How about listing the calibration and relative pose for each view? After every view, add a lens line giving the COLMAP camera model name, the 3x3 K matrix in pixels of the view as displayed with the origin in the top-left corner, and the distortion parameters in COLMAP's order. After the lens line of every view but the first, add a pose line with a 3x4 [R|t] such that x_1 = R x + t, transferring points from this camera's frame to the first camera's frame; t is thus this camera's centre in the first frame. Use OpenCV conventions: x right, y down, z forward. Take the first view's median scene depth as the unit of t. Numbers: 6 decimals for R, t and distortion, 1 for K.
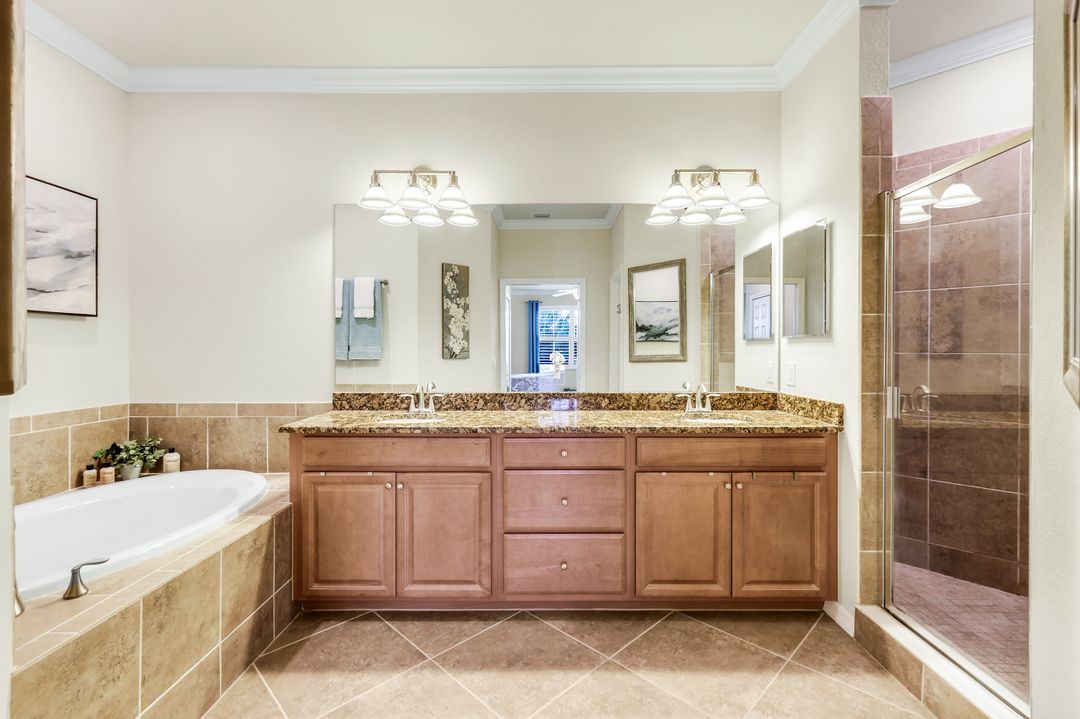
lens RADIAL K [[472.8, 0, 535.8], [0, 472.8, 358.2], [0, 0, 1]] dist [0.007113, -0.001829]
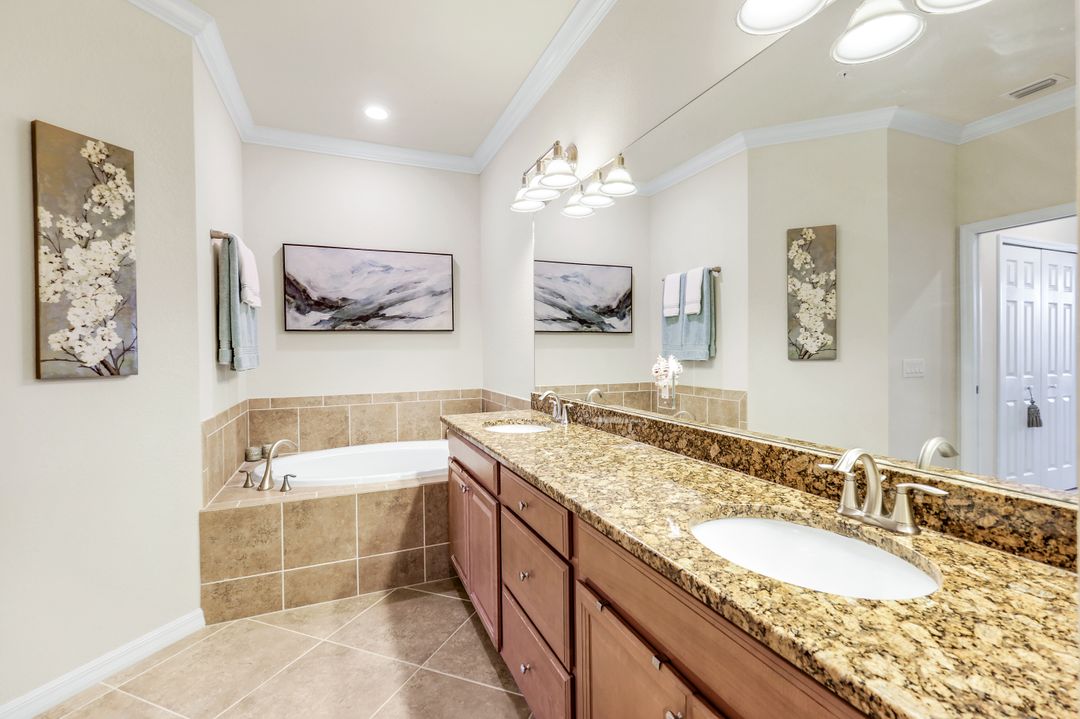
lens RADIAL K [[472.8, 0, 535.2], [0, 472.8, 358.6], [0, 0, 1]] dist [0.007113, -0.001829]
pose [[0.404727, 0.013466, -0.914339, 0.561241], [-0.002239, 0.999903, 0.013735, -0.018350], [0.914435, -0.003512, 0.404718, 0.594624]]
